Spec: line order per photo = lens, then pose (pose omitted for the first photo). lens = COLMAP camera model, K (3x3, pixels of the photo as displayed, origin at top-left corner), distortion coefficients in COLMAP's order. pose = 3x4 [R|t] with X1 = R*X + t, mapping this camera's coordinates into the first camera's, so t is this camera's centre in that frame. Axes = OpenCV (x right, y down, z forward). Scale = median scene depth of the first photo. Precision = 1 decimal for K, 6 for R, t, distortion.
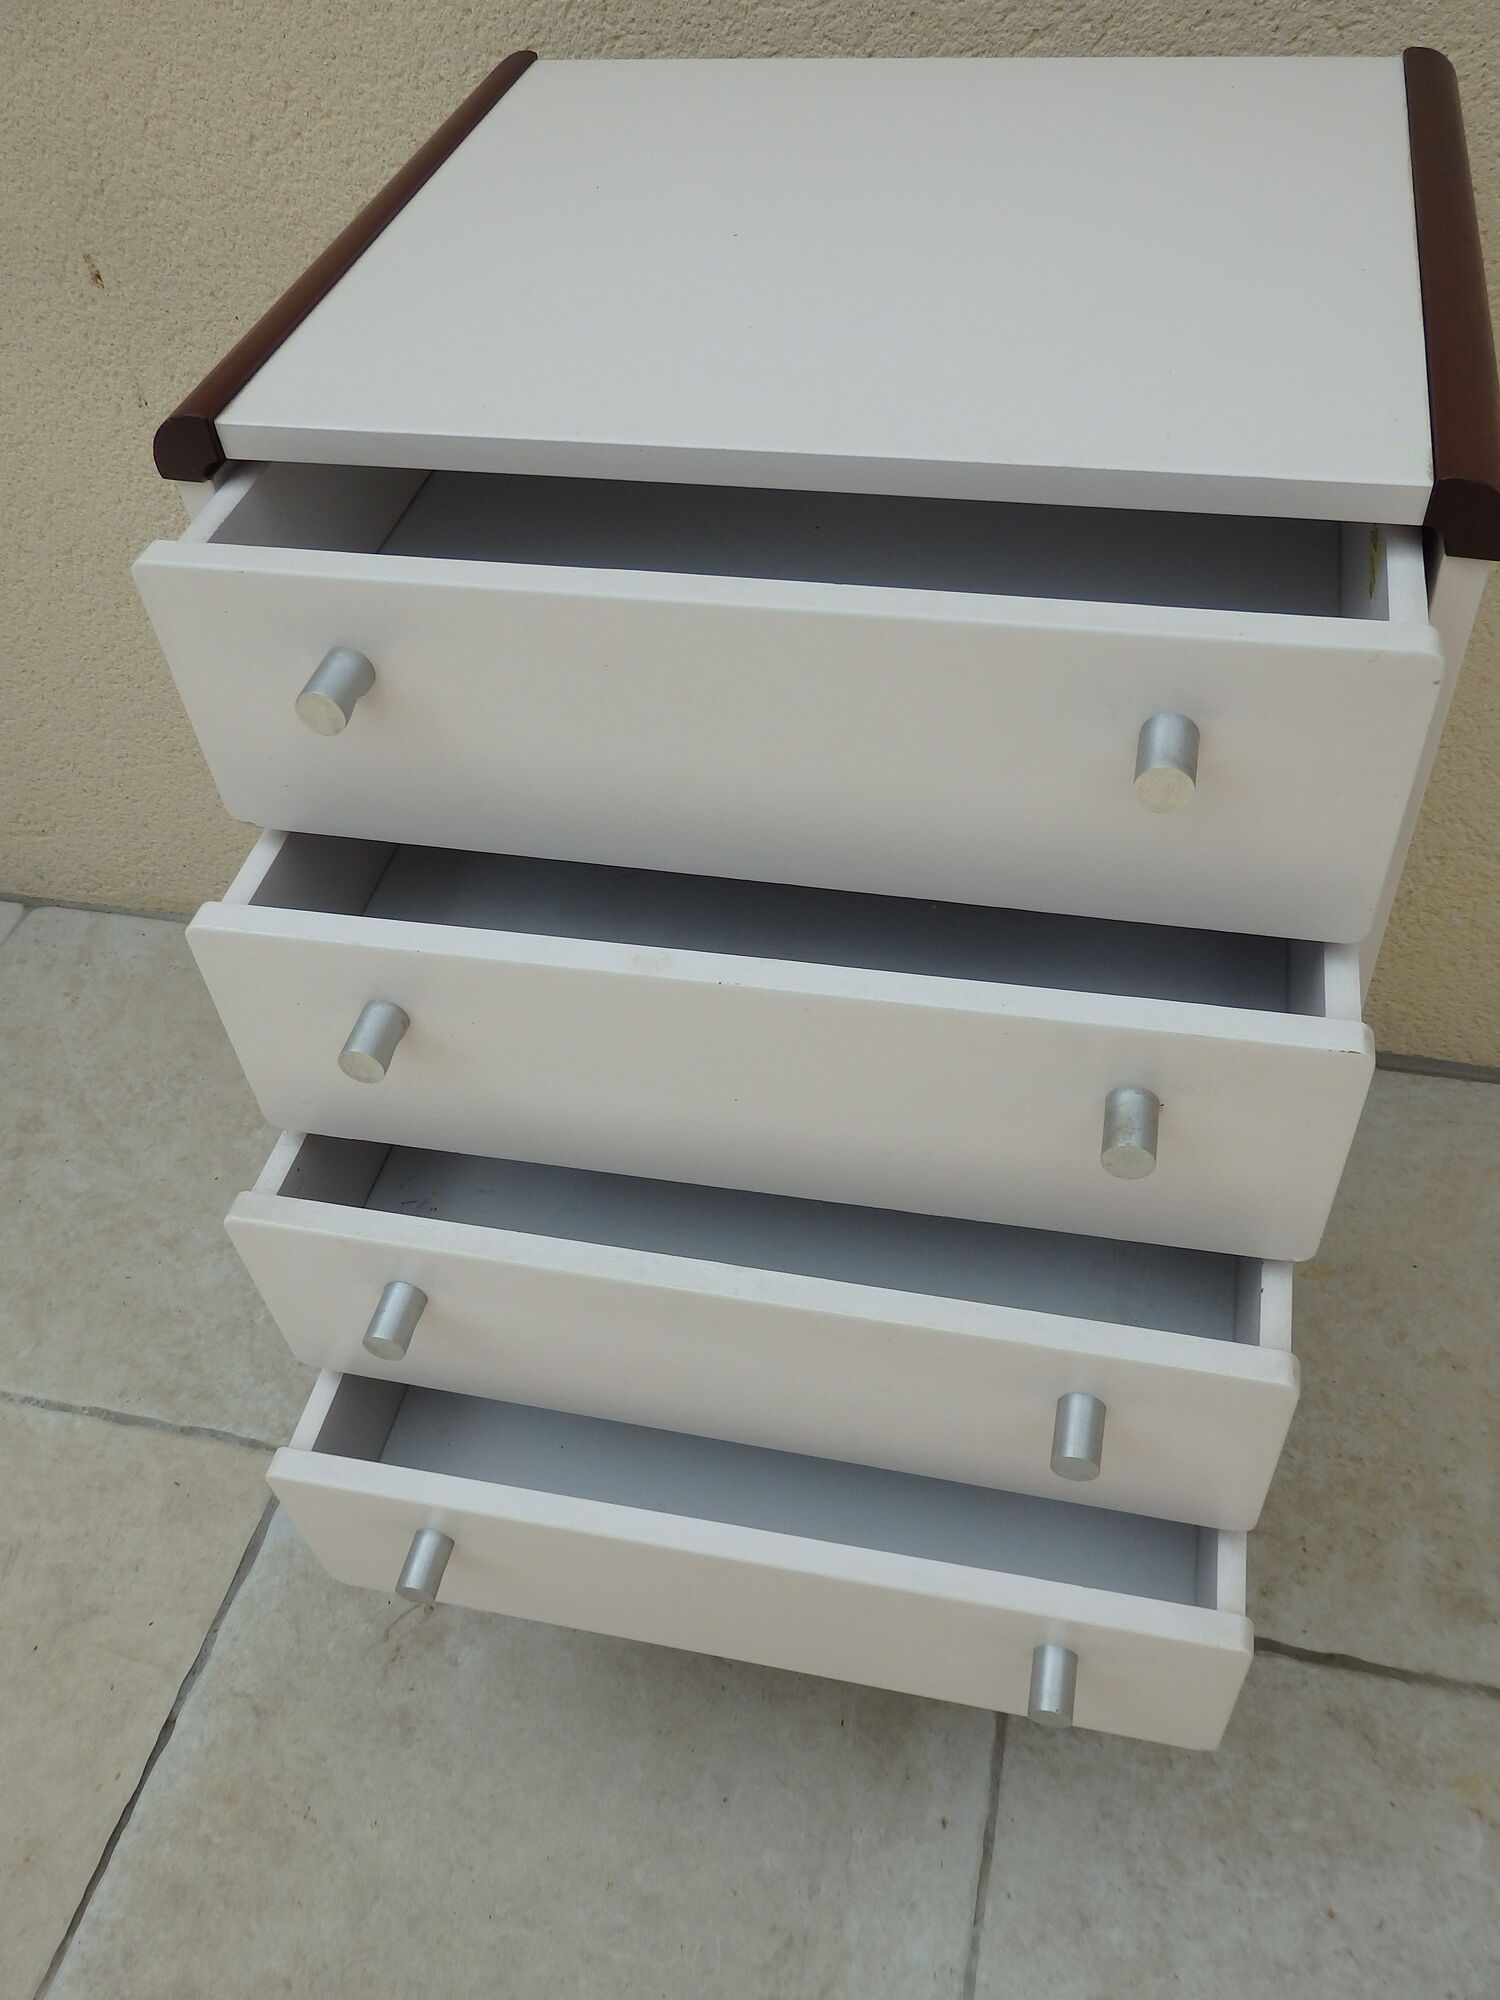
lens RADIAL K [[1630.7, 0, 739.4], [0, 1630.7, 1008.1], [0, 0, 1]] dist [0.016226, -0.003557]
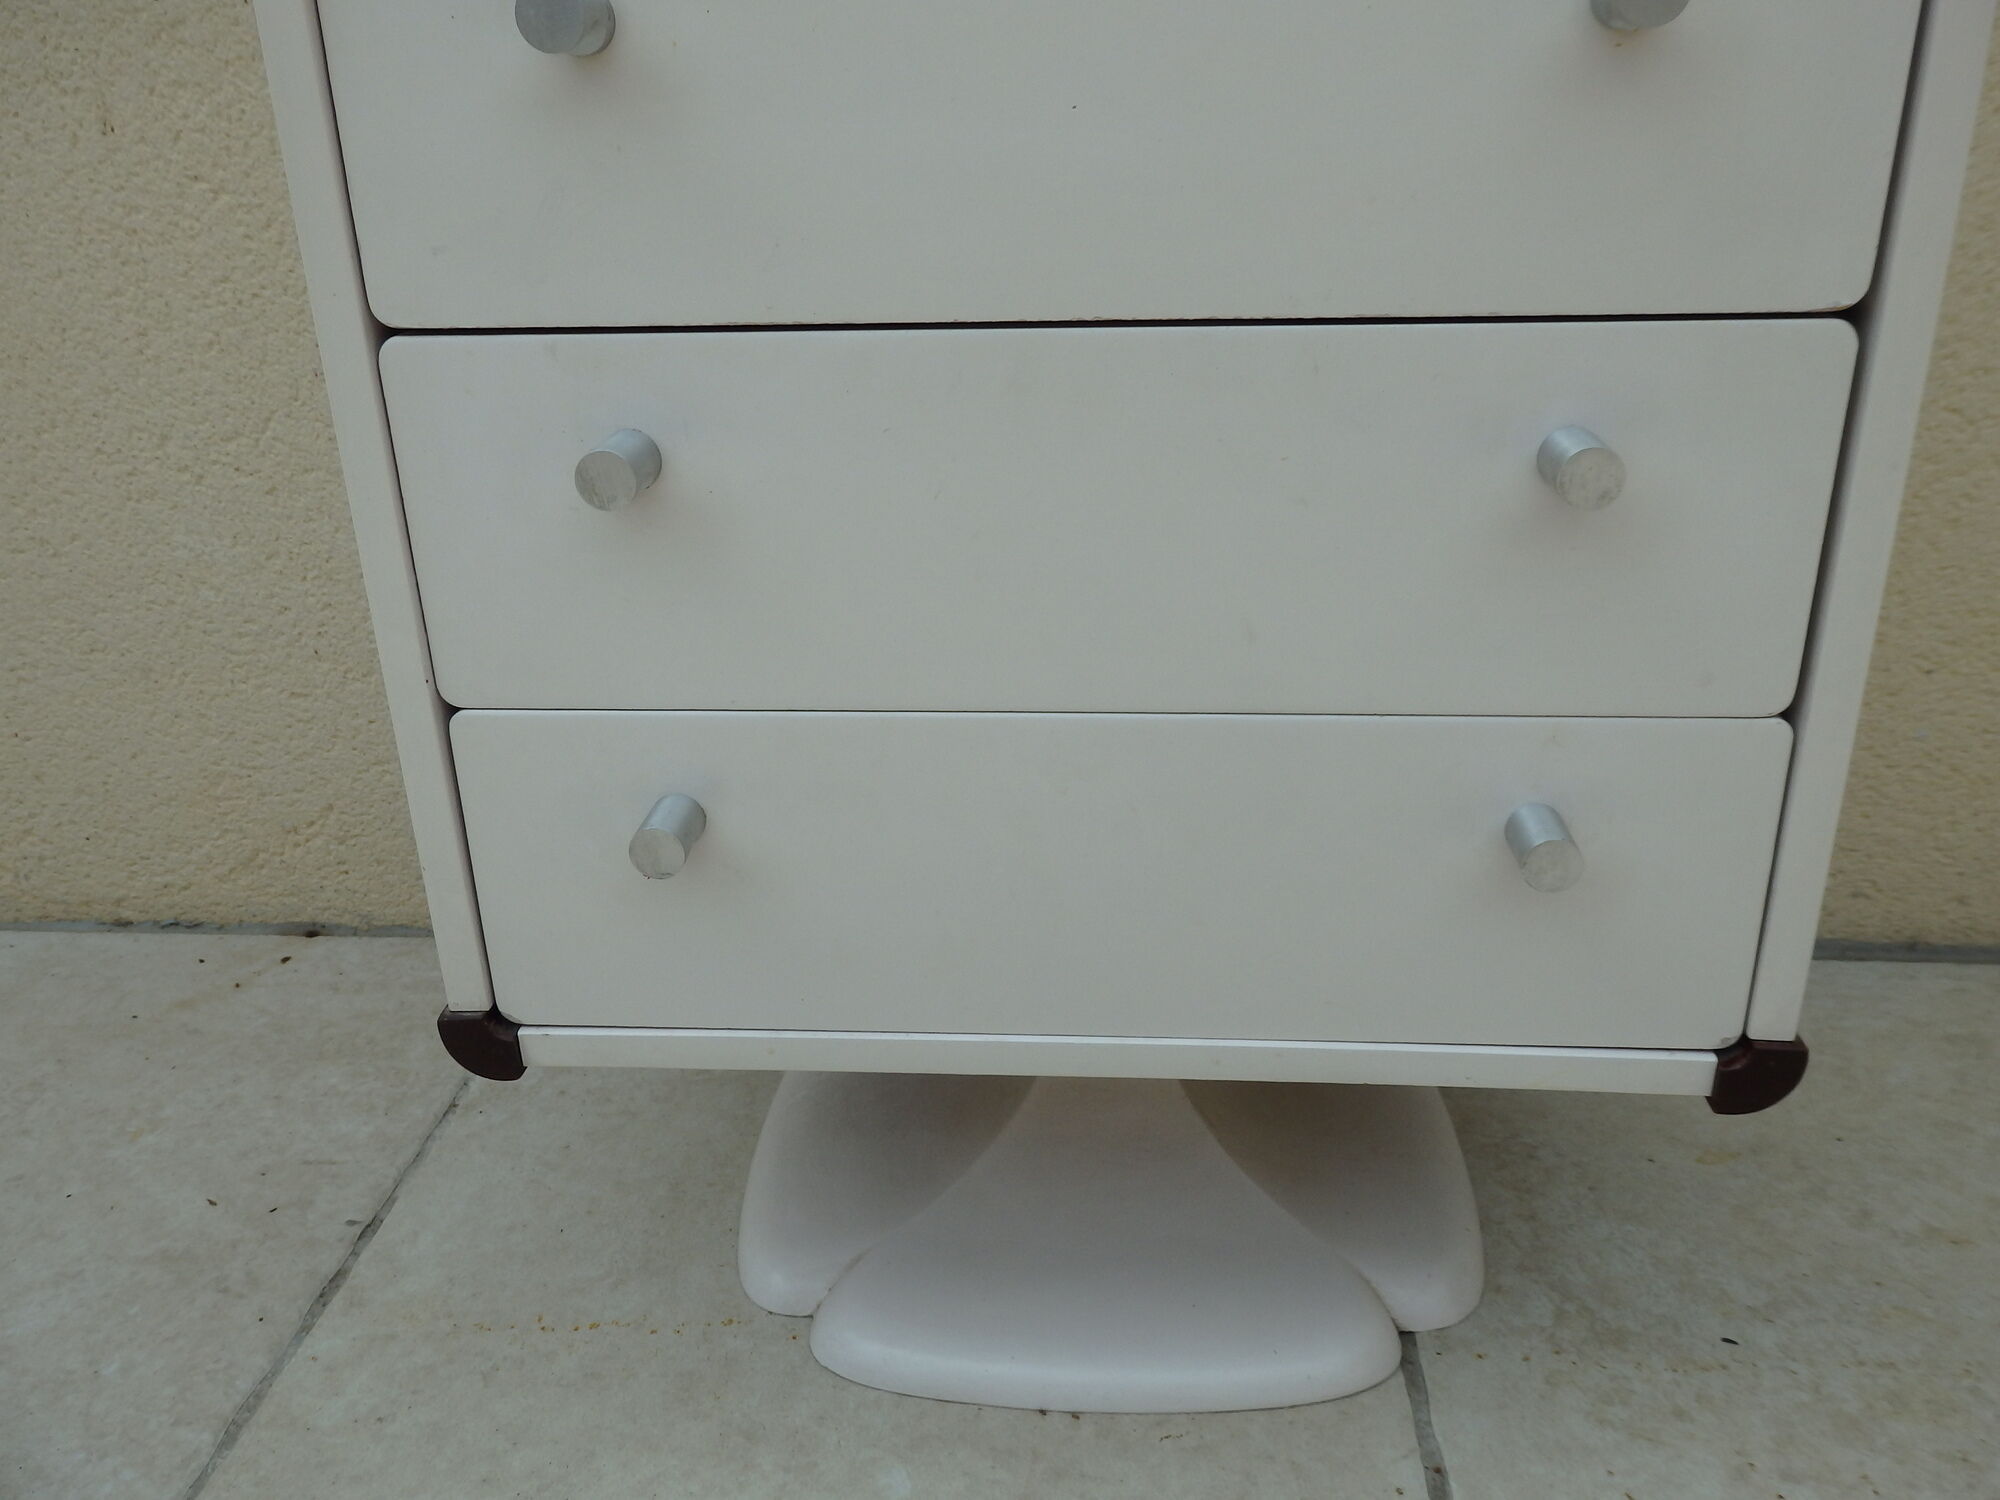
lens RADIAL K [[1630.7, 0, 1017.2], [0, 1630.7, 754.1], [0, 0, 1]] dist [0.016226, -0.003557]
pose [[0.985381, -0.017602, 0.169451, -0.072959], [0.084865, 0.913171, -0.398645, 0.284585], [-0.147721, 0.407197, 0.901315, 0.359225]]
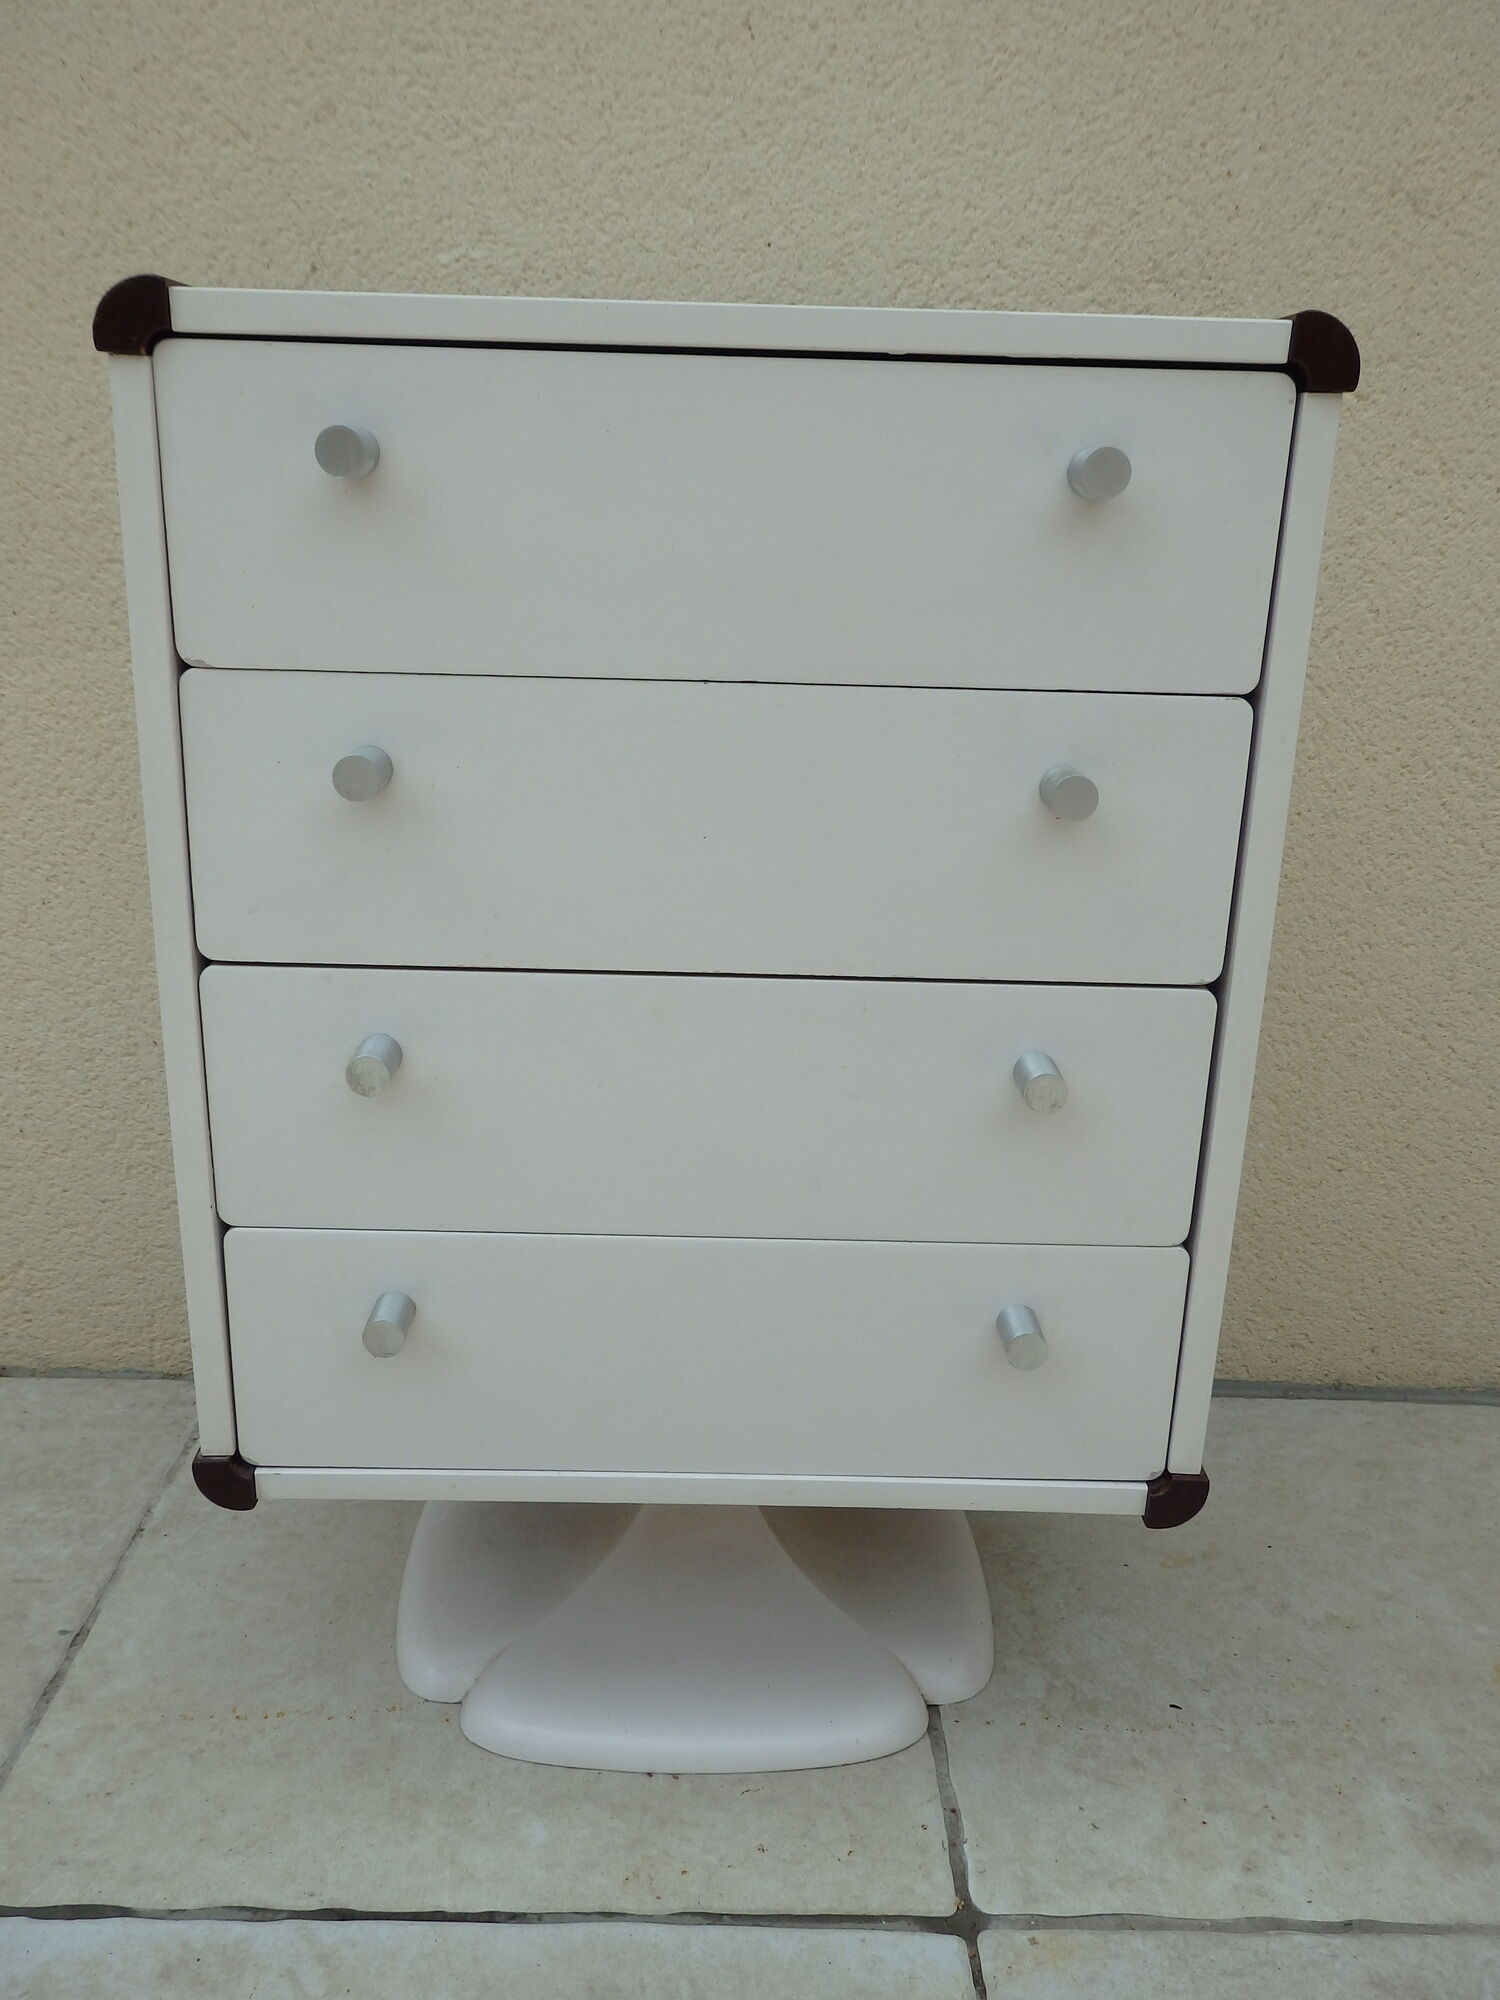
lens RADIAL K [[1630.7, 0, 743.8], [0, 1630.7, 1001.1], [0, 0, 1]] dist [0.016226, -0.003557]
pose [[0.963319, 0.021318, 0.267512, -0.139574], [0.112286, 0.873366, -0.473944, 0.320444], [-0.243740, 0.486597, 0.838936, 0.159489]]
